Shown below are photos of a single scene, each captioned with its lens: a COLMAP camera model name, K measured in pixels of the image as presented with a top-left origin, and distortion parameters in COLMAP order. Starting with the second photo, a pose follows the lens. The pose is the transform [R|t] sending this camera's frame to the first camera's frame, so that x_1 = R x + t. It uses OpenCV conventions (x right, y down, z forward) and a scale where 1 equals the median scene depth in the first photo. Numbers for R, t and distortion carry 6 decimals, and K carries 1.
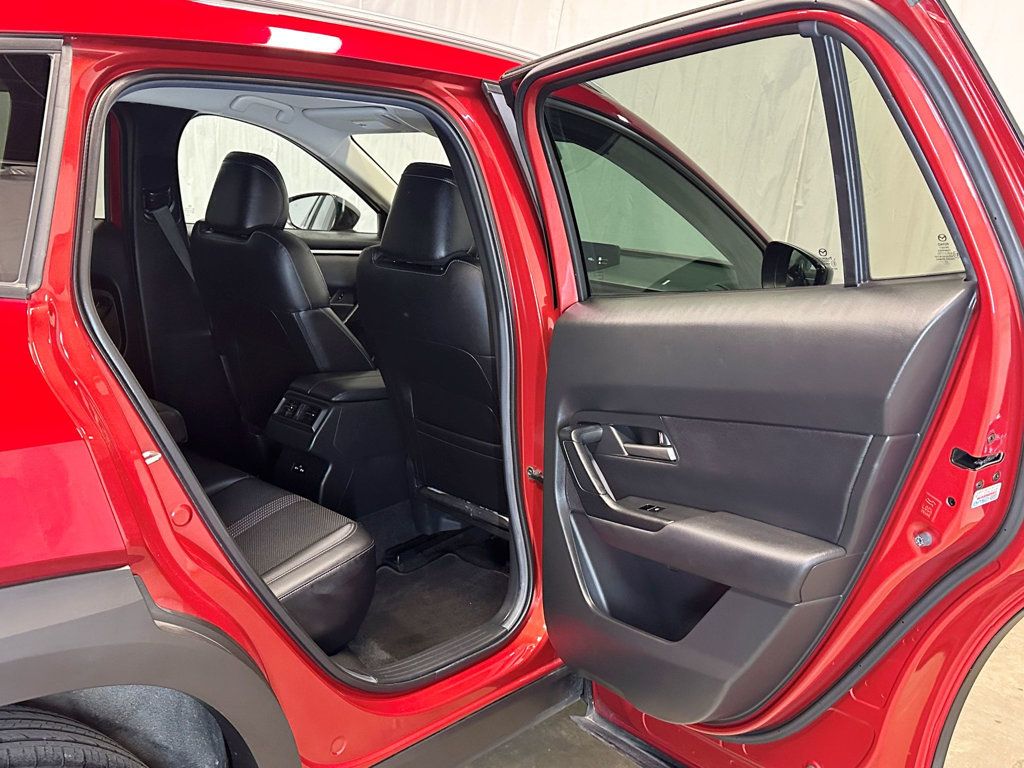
lens RADIAL K [[994.0, 0, 530.8], [0, 994.0, 379.5], [0, 0, 1]] dist [0.146522, -0.325197]
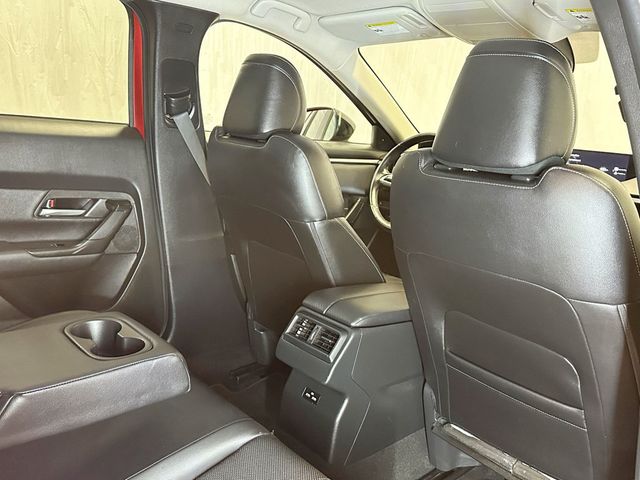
lens RADIAL K [[621.3, 0, 331.8], [0, 621.3, 237.2], [0, 0, 1]] dist [0.146522, -0.325197]
pose [[0.990418, 0.032624, -0.134196, -0.134514], [-0.034084, 0.999382, -0.008595, -0.047822], [0.133833, 0.013087, 0.990918, 0.418715]]
